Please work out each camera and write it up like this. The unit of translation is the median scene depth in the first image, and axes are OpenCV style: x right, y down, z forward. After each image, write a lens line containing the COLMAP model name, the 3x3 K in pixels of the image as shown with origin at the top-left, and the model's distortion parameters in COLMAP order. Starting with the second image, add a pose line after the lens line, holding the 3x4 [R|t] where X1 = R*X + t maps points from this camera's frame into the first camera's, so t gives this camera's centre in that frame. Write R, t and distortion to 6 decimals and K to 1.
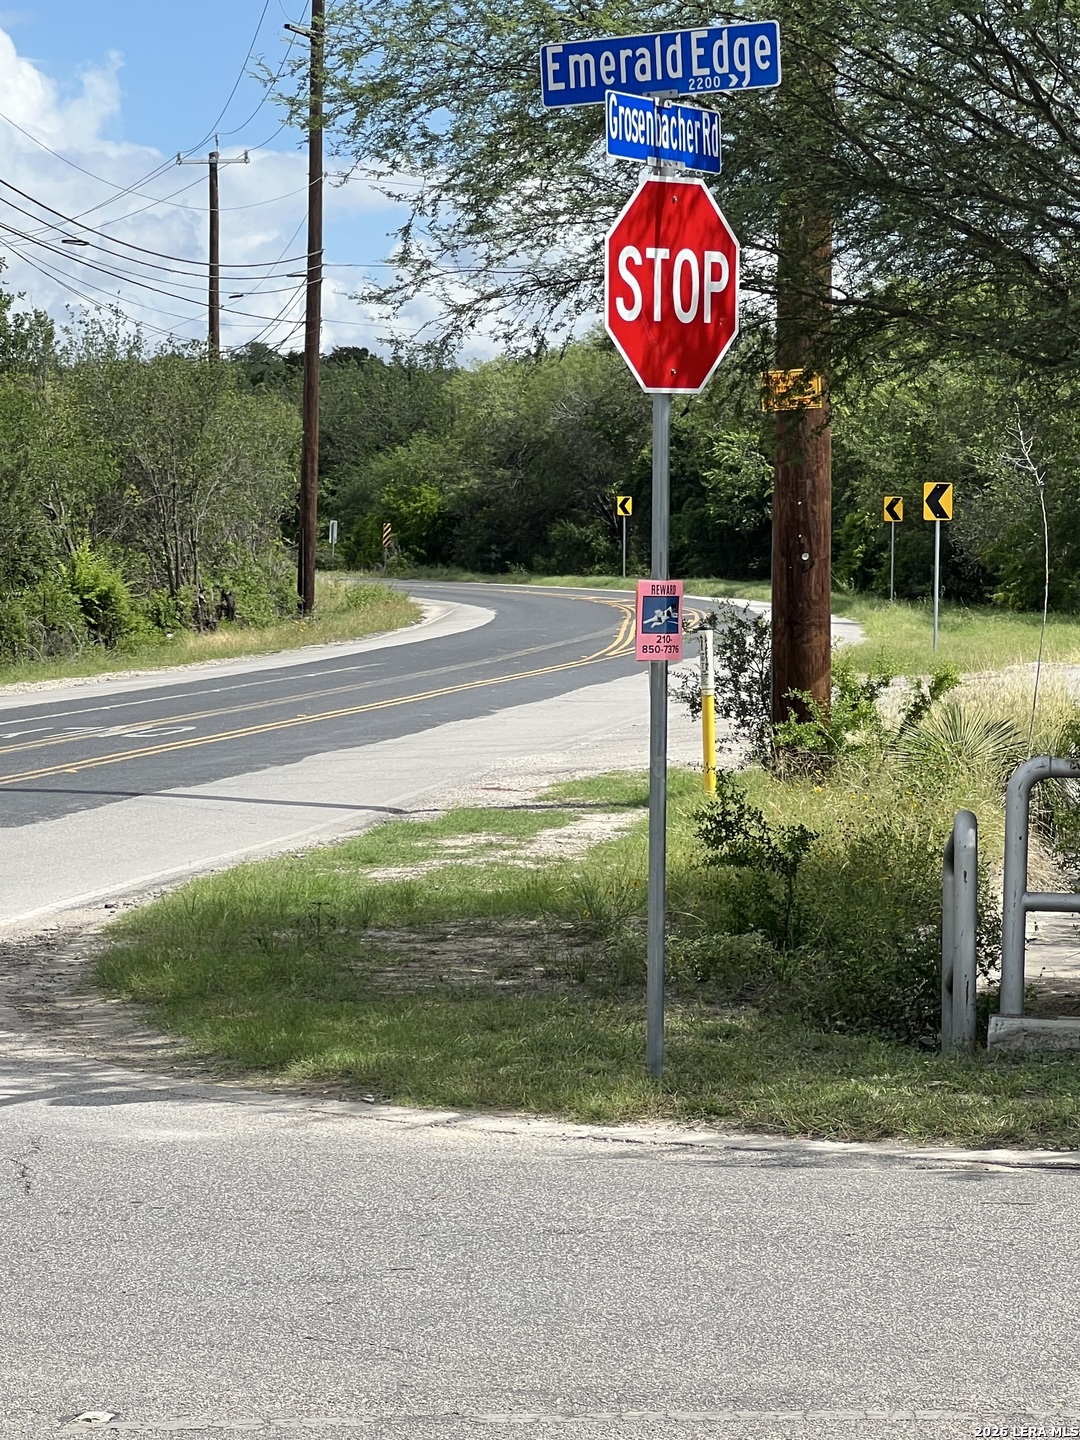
lens RADIAL K [[4487.0, 0, 539.6], [0, 4487.0, 720.2], [0, 0, 1]] dist [0.186644, 0.000000]
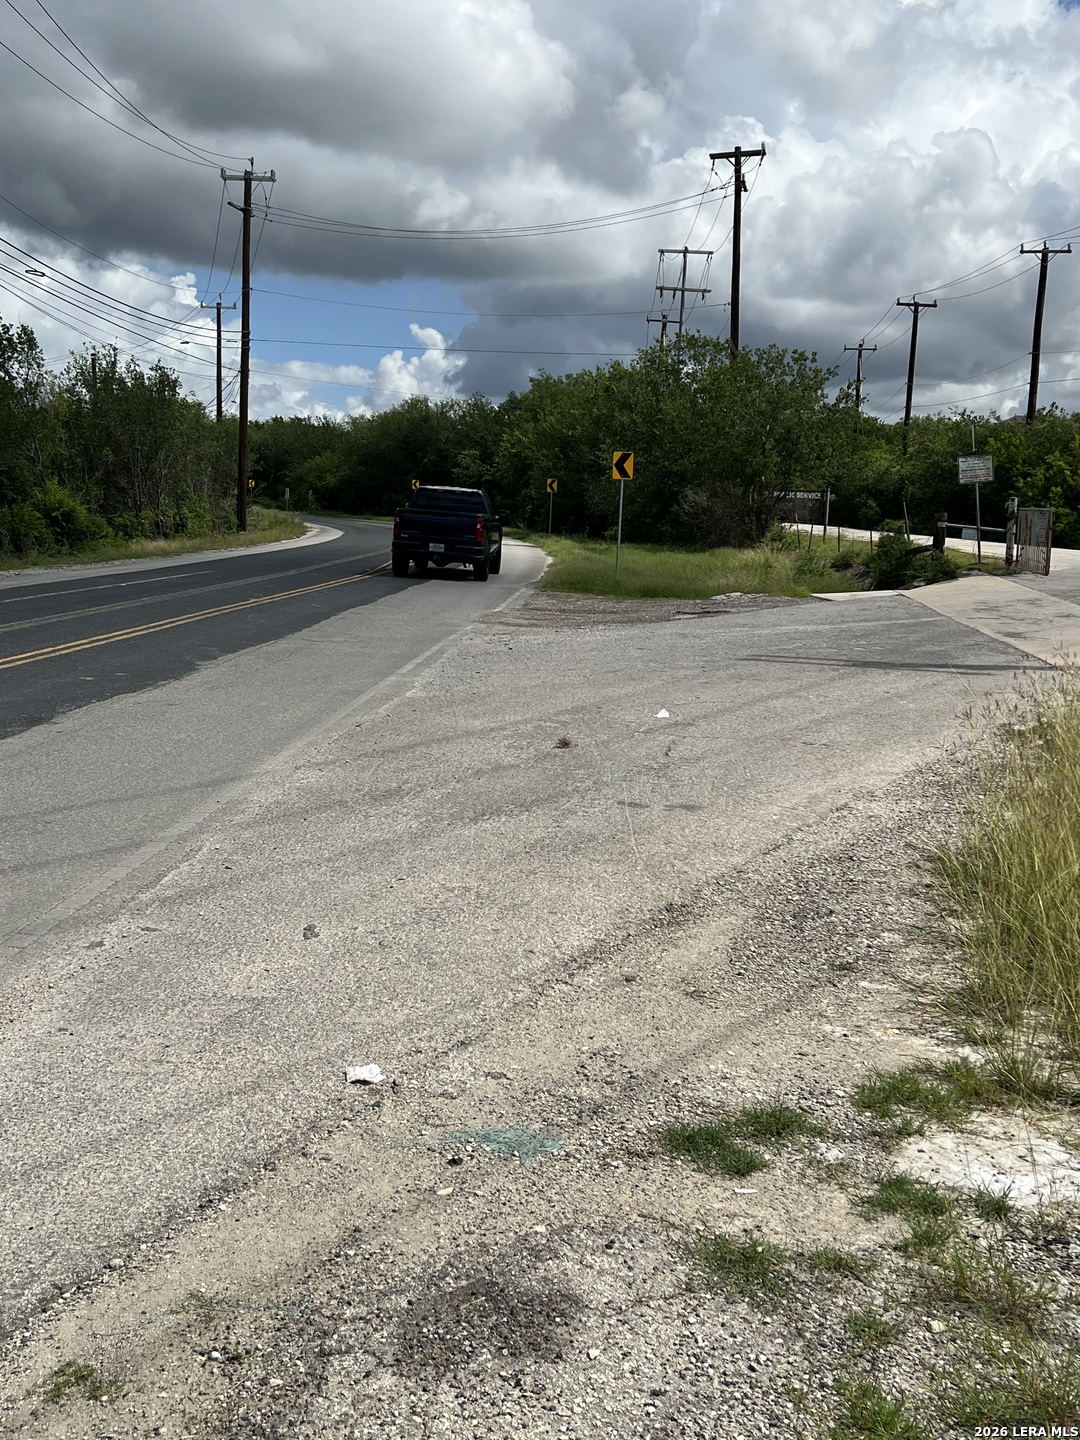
lens RADIAL K [[1545.6, 0, 543.3], [0, 1545.6, 722.2], [0, 0, 1]] dist [0.078426, 0.000000]
pose [[0.994844, 0.018953, 0.099629, 0.012613], [-0.028516, 0.995025, 0.095458, -0.010748], [-0.097324, -0.097807, 0.990435, 0.387125]]
